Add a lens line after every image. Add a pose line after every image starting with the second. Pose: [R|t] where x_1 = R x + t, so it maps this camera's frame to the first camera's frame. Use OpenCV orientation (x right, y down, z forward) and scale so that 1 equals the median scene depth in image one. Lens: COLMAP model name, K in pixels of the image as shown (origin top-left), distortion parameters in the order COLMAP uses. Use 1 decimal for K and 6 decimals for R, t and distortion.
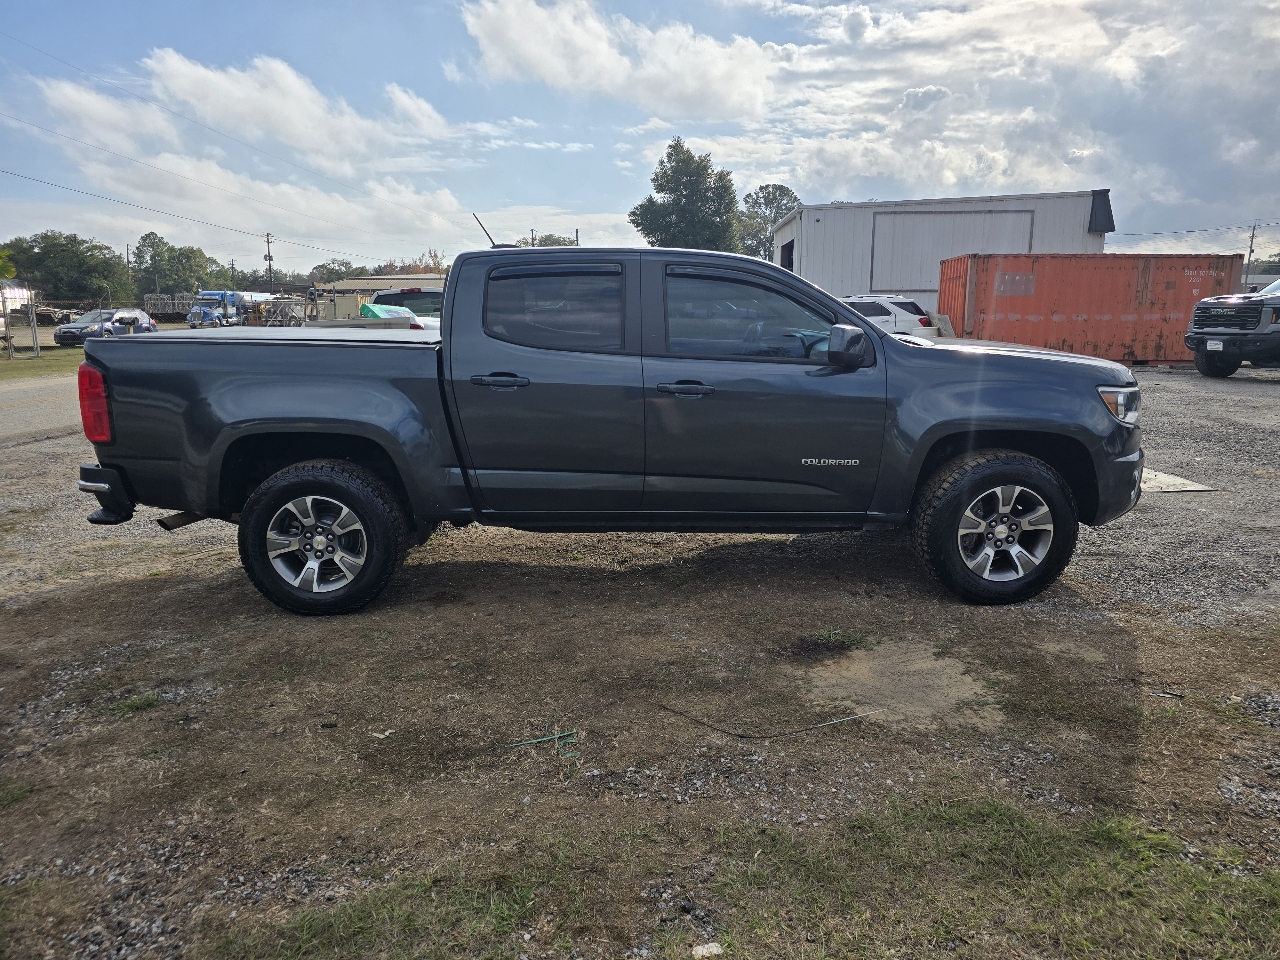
lens RADIAL K [[908.9, 0, 648.4], [0, 908.9, 477.2], [0, 0, 1]] dist [0.063410, -0.064395]
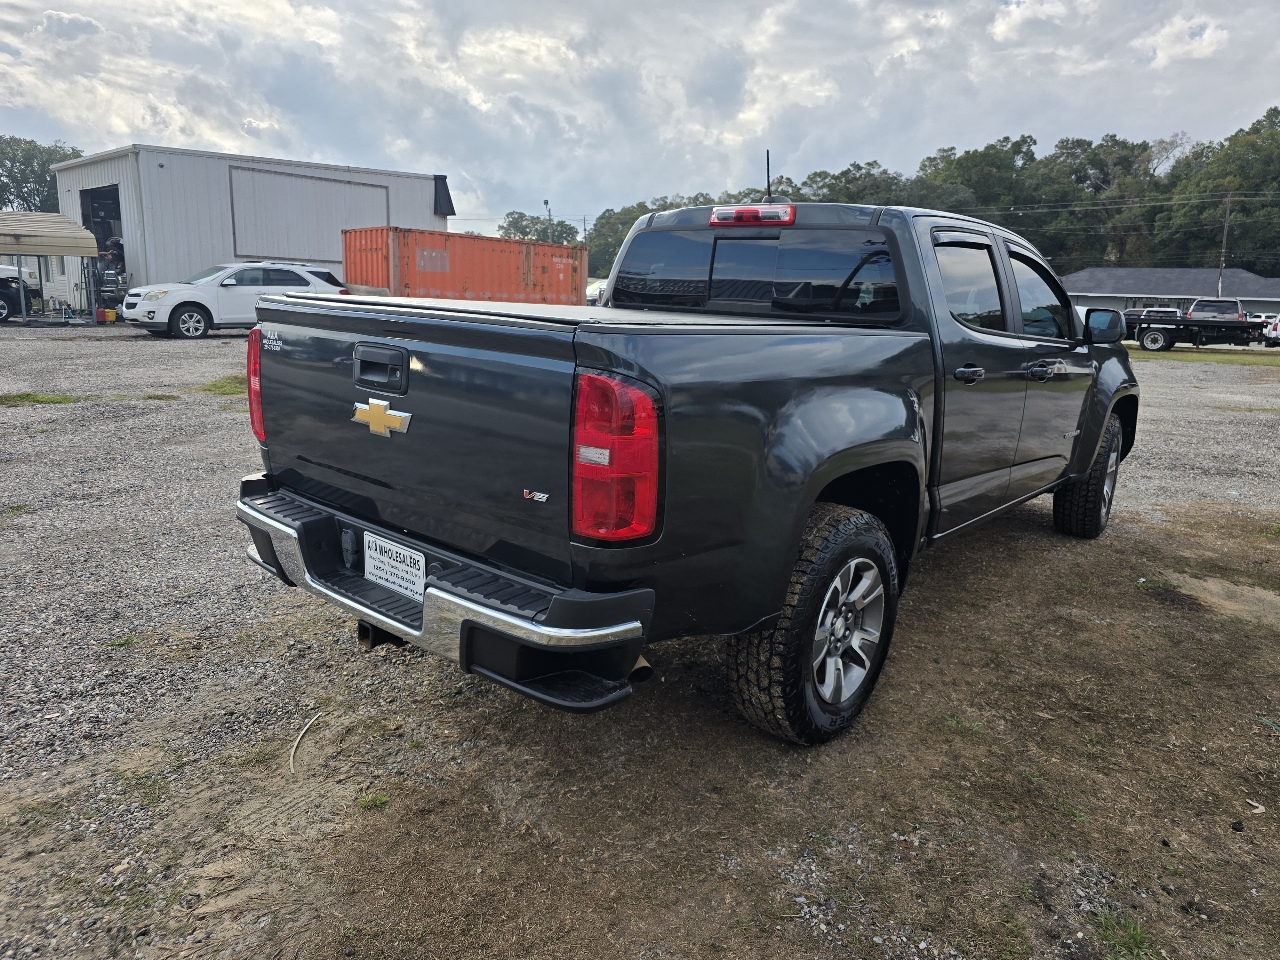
lens RADIAL K [[886.6, 0, 645.0], [0, 886.6, 473.0], [0, 0, 1]] dist [0.063880, -0.053288]
pose [[0.628358, -0.132457, 0.766565, -0.072180], [0.106827, 0.990754, 0.083629, -0.008944], [-0.770555, 0.029341, 0.636698, 0.051744]]
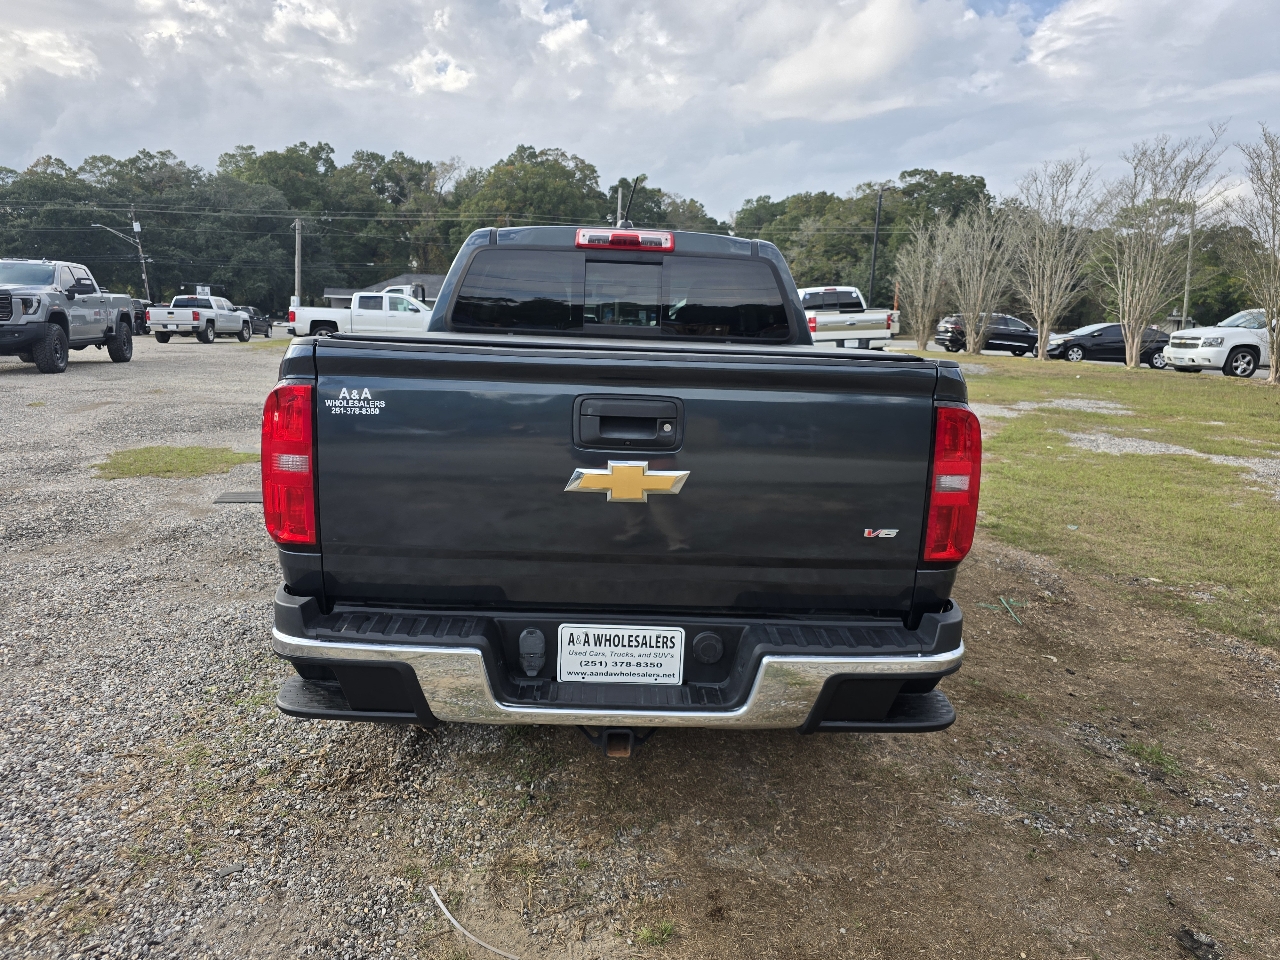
lens RADIAL K [[886.6, 0, 645.0], [0, 886.6, 473.0], [0, 0, 1]] dist [0.063880, -0.053288]
pose [[-0.067688, -0.175019, 0.982236, -0.082389], [0.159610, 0.969914, 0.183822, -0.016259], [-0.984857, 0.169217, -0.037717, 0.089665]]
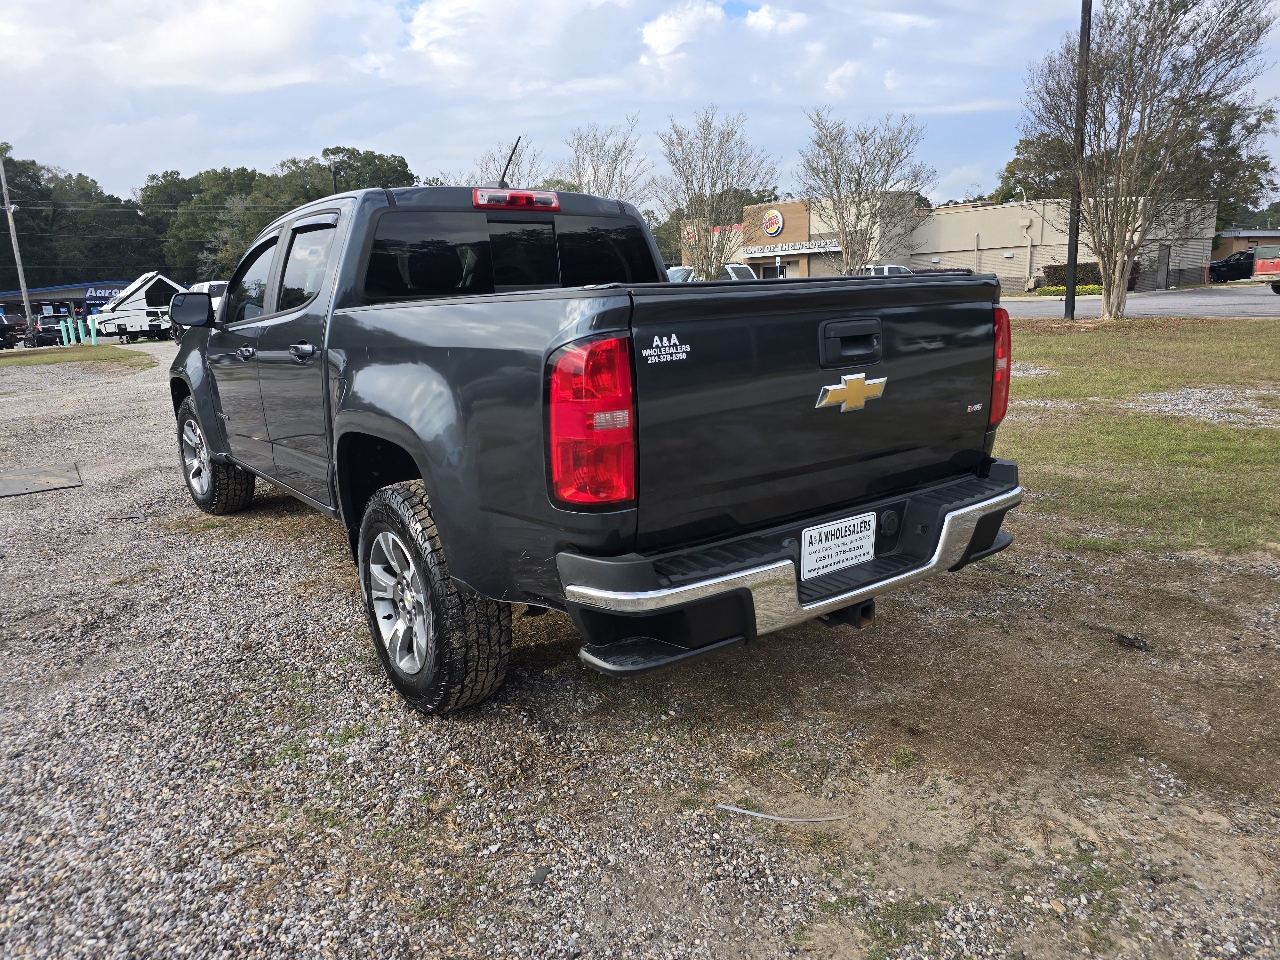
lens RADIAL K [[862.1, 0, 624.9], [0, 862.1, 477.1], [0, 0, 1]] dist [0.093622, -0.075531]
pose [[-0.618538, -0.135544, 0.773976, -0.072638], [0.195900, 0.927304, 0.318953, -0.020941], [-0.760943, 0.348906, -0.547020, 0.121352]]
